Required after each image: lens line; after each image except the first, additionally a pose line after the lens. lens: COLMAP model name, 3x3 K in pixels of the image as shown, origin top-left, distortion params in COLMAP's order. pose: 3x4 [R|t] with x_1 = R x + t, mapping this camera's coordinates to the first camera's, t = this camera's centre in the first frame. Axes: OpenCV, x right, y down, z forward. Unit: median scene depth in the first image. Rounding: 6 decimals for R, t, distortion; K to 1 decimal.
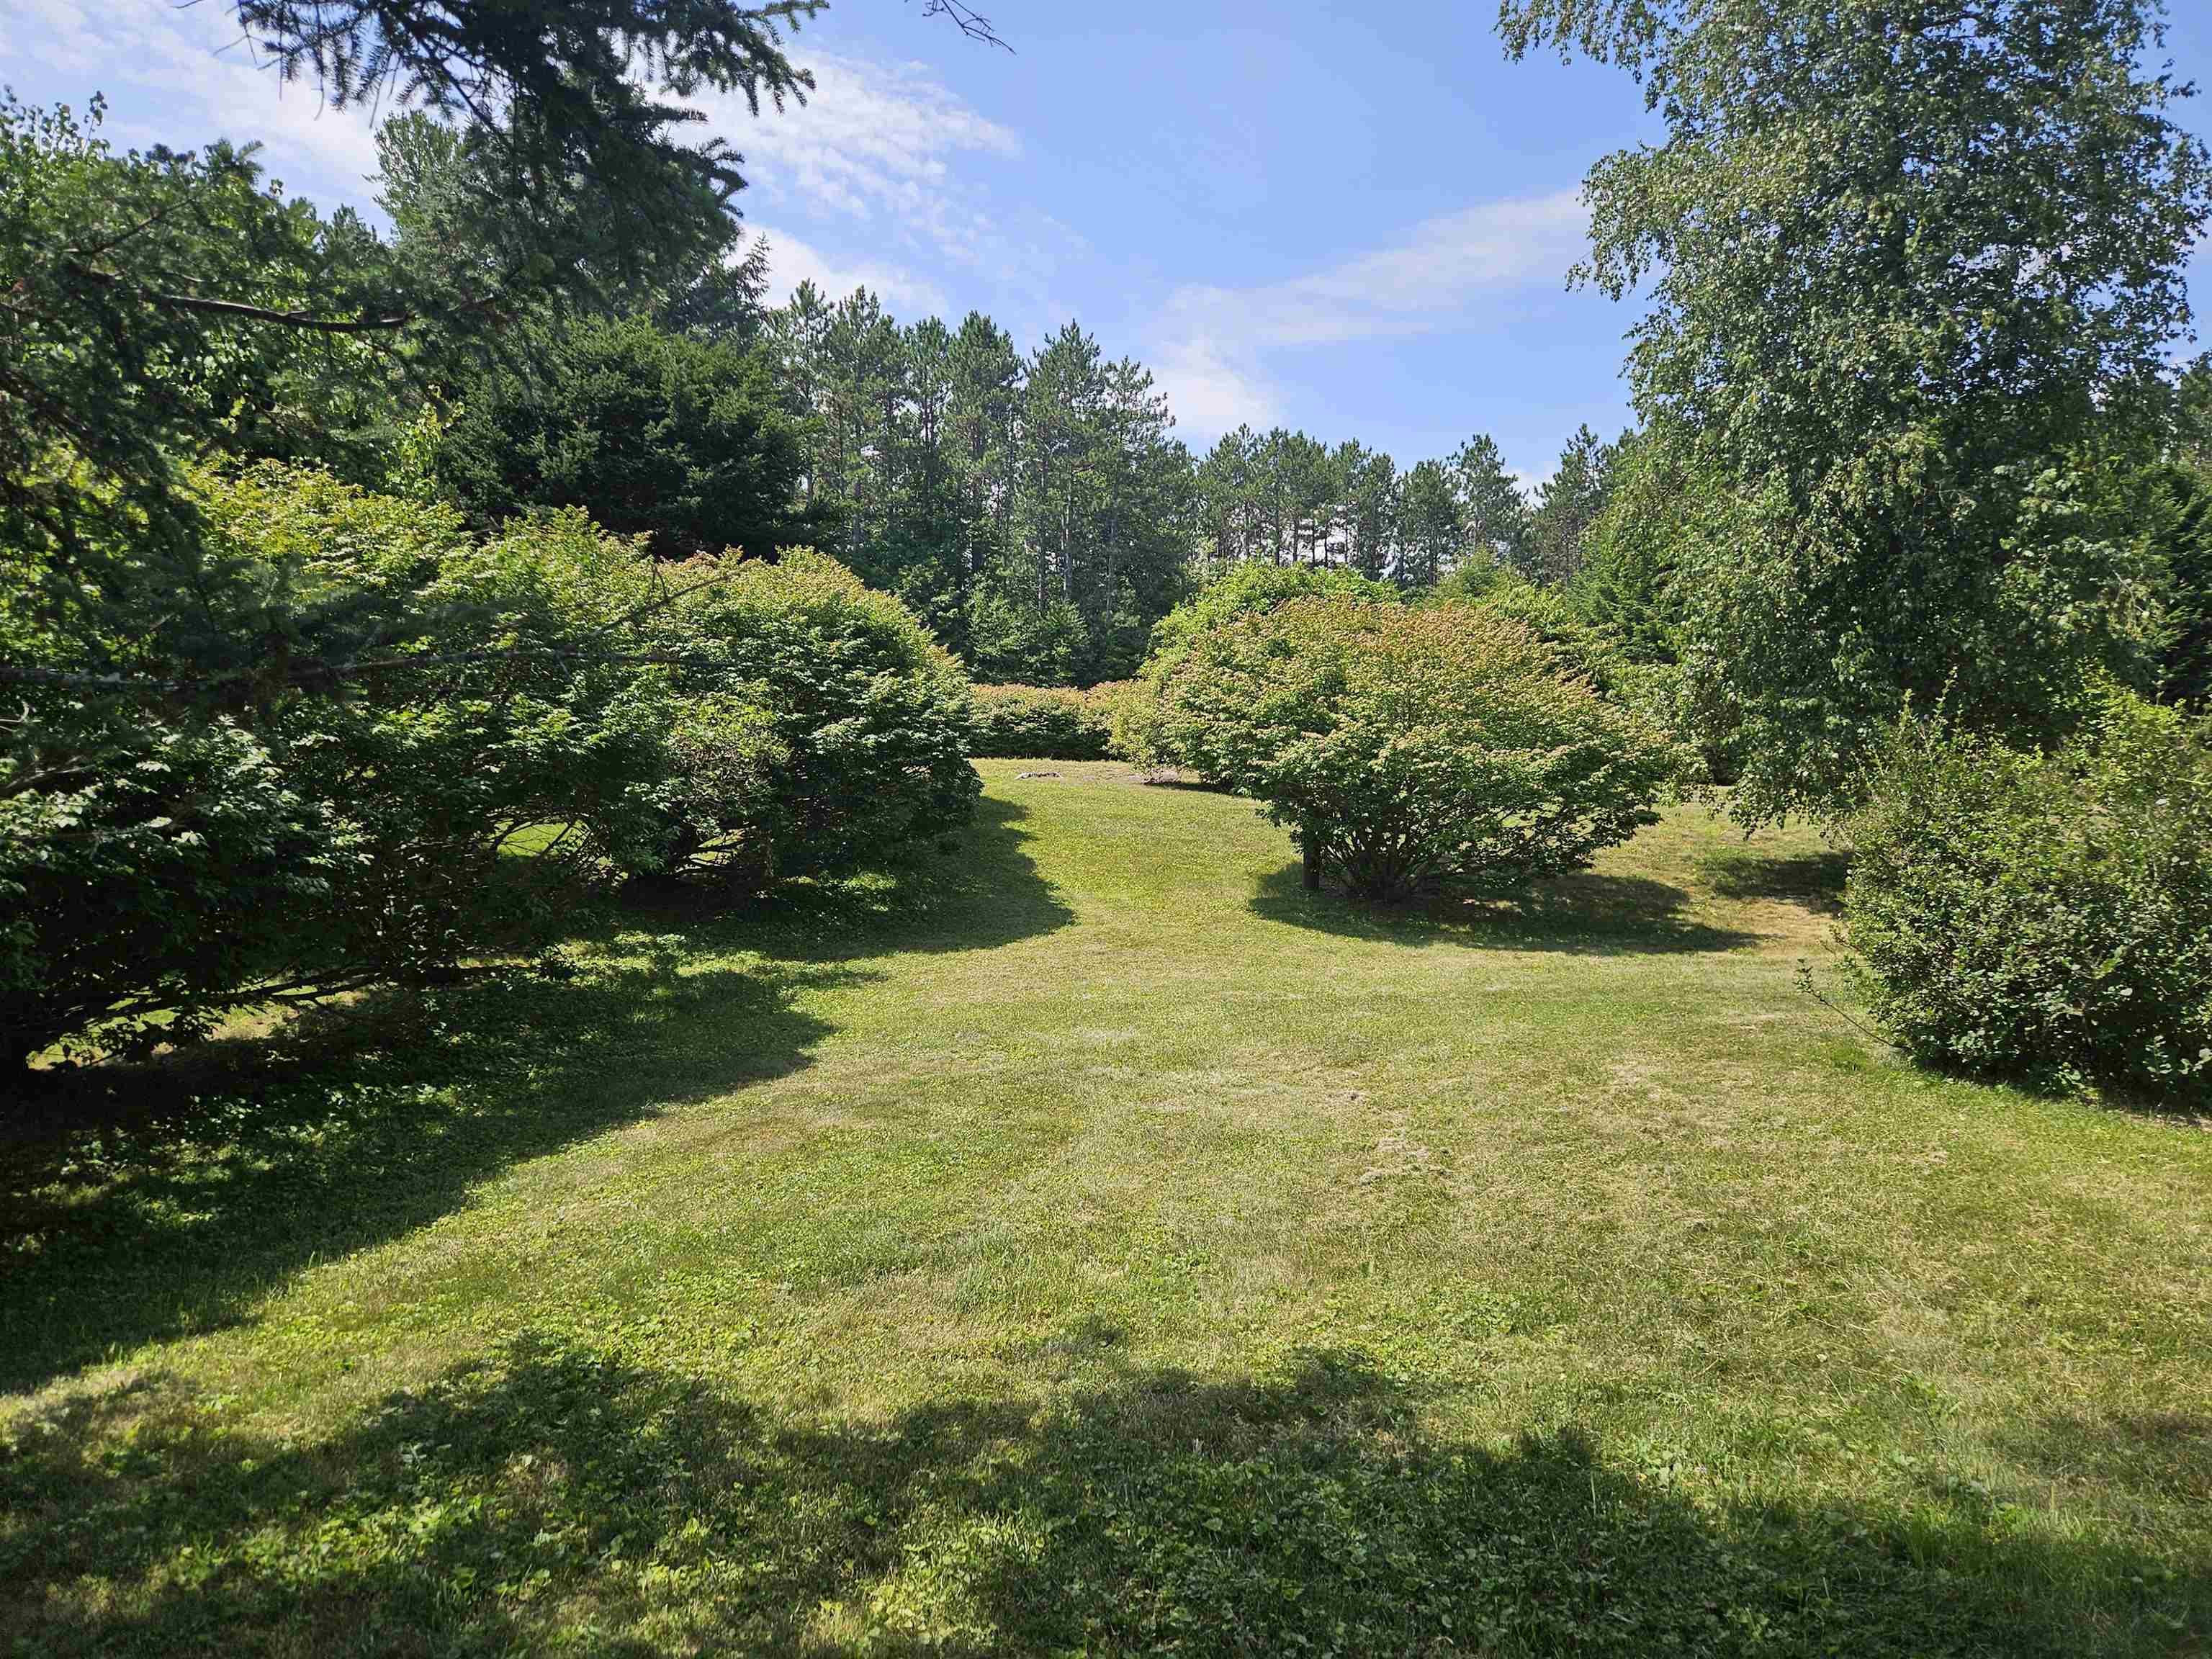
lens RADIAL K [[1470.0, 0, 1123.3], [0, 1470.0, 850.0], [0, 0, 1]] dist [0.084989, -0.075506]
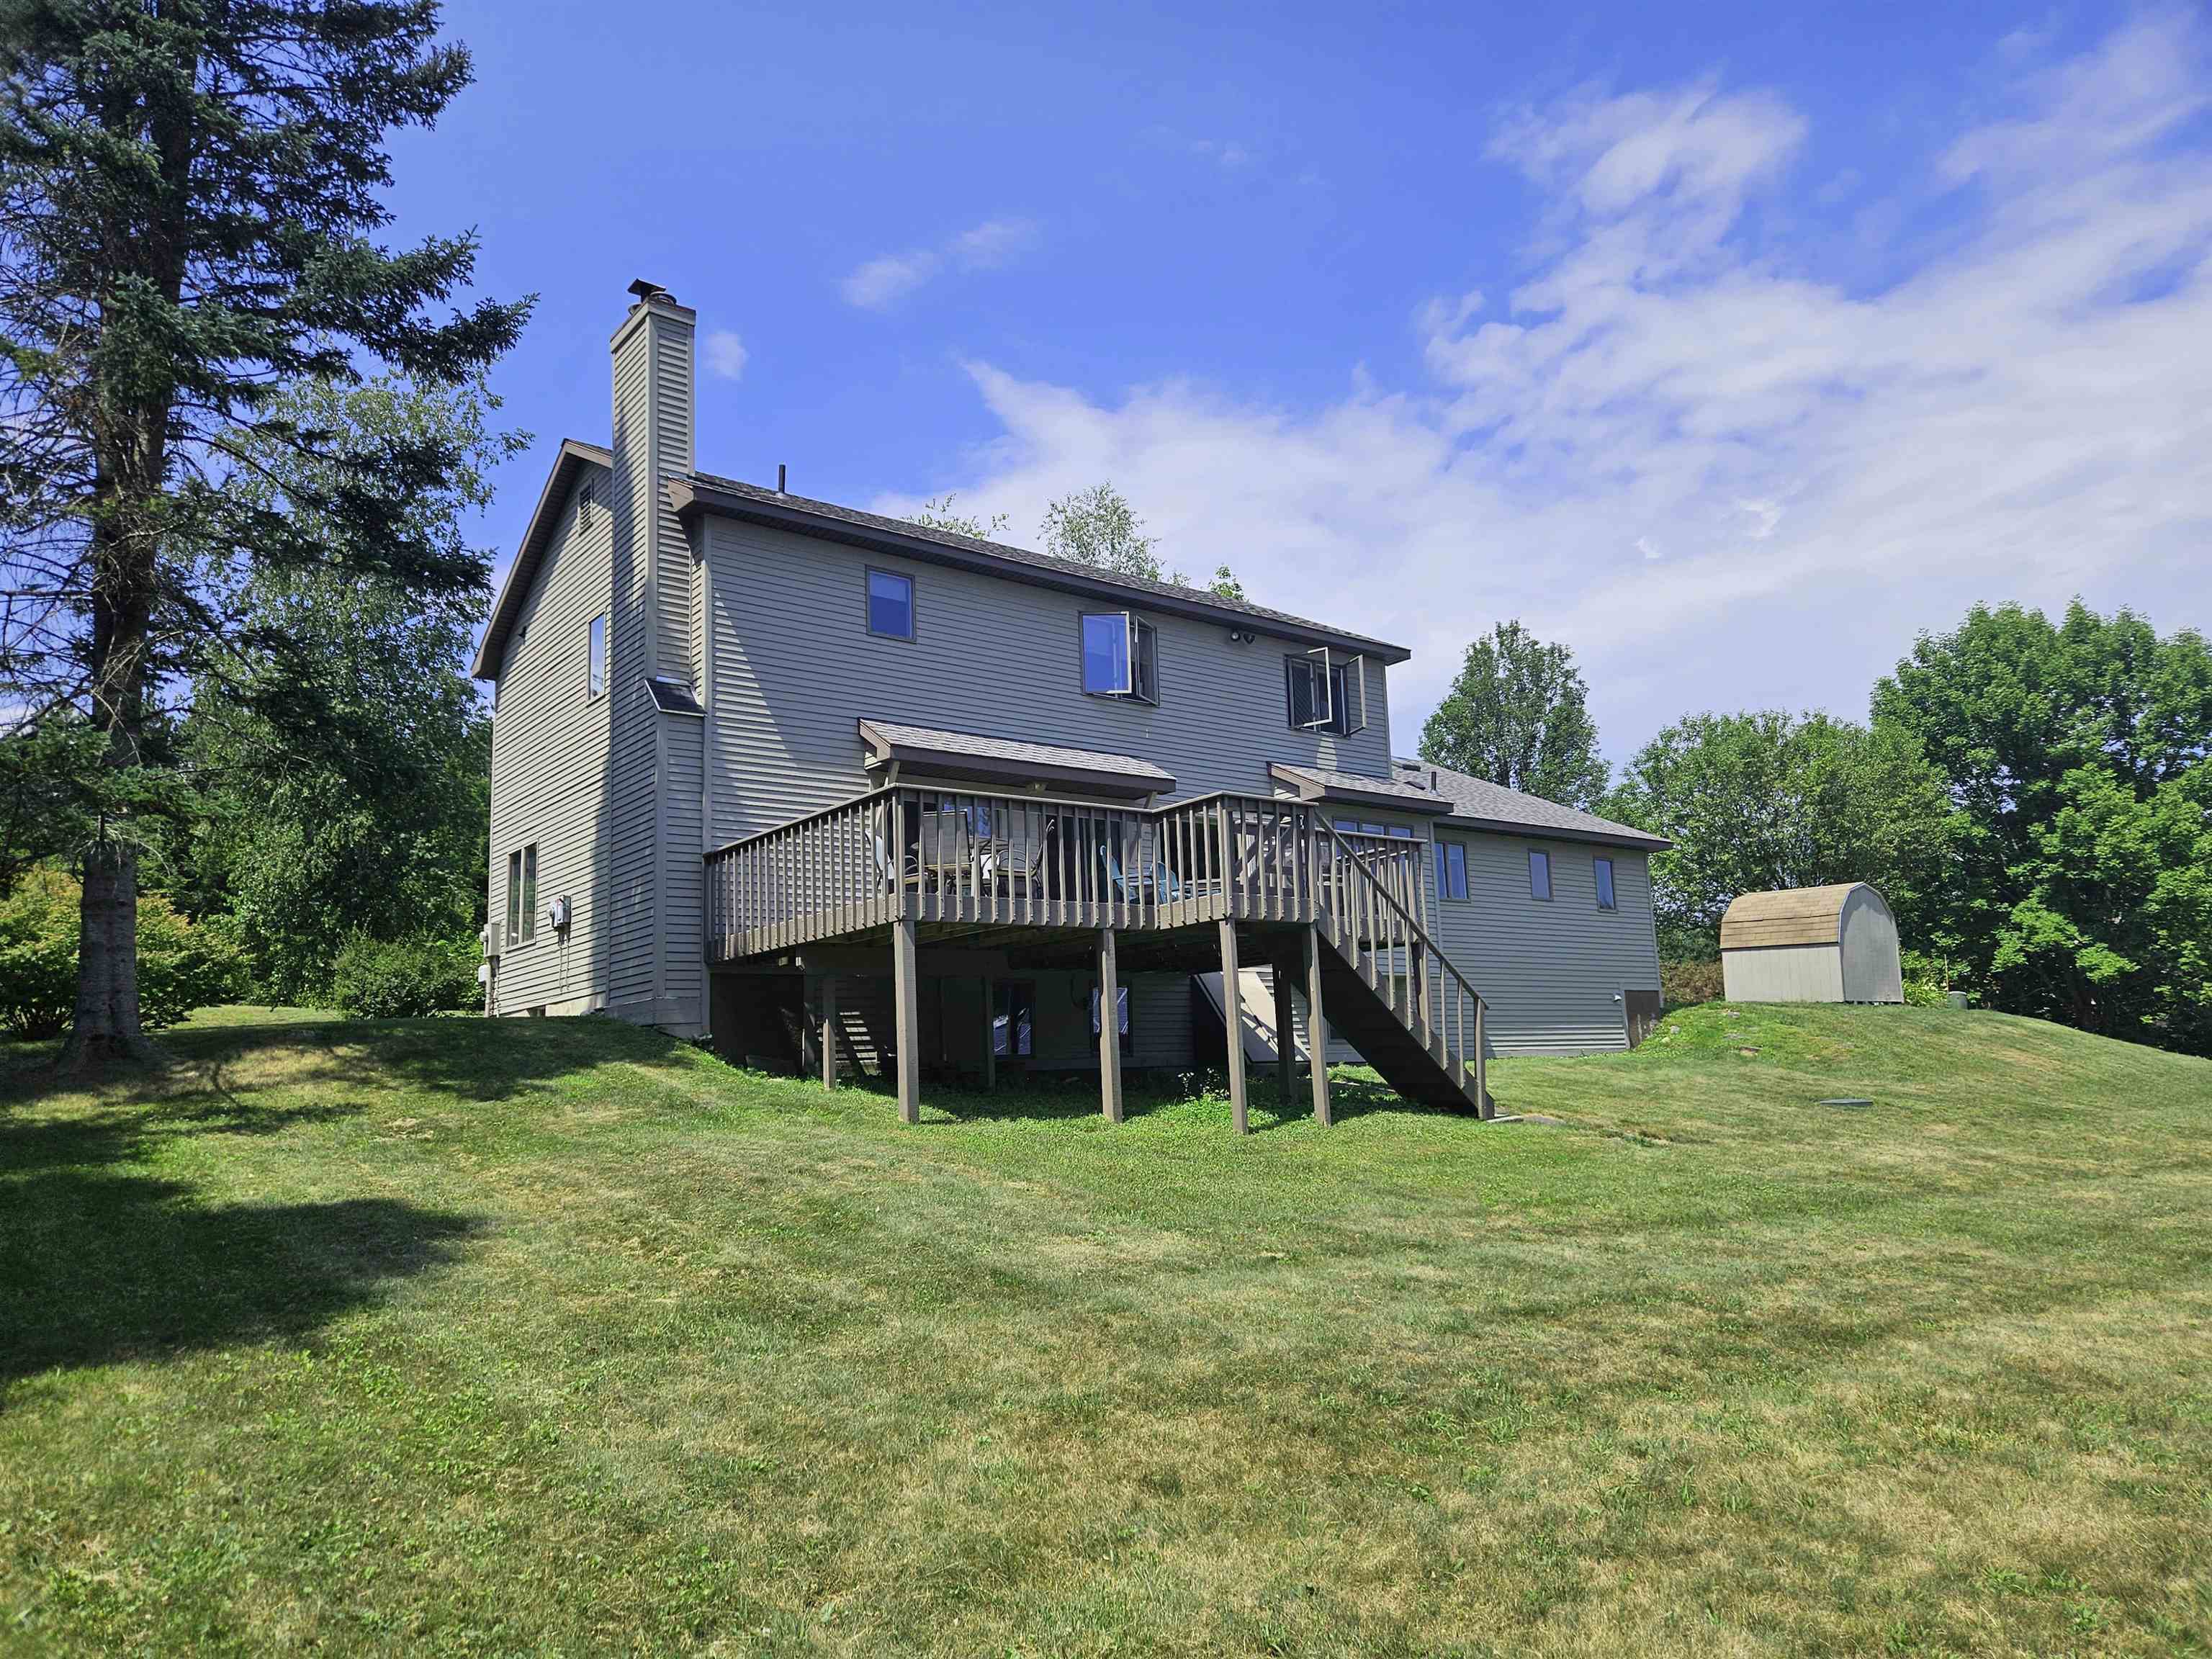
lens RADIAL K [[1470.0, 0, 1123.3], [0, 1470.0, 850.0], [0, 0, 1]] dist [0.084989, -0.075506]
pose [[0.586310, 0.088062, 0.805286, -0.559789], [0.062256, 0.986236, -0.153177, 0.170341], [-0.807691, 0.139942, 0.572757, -1.108392]]
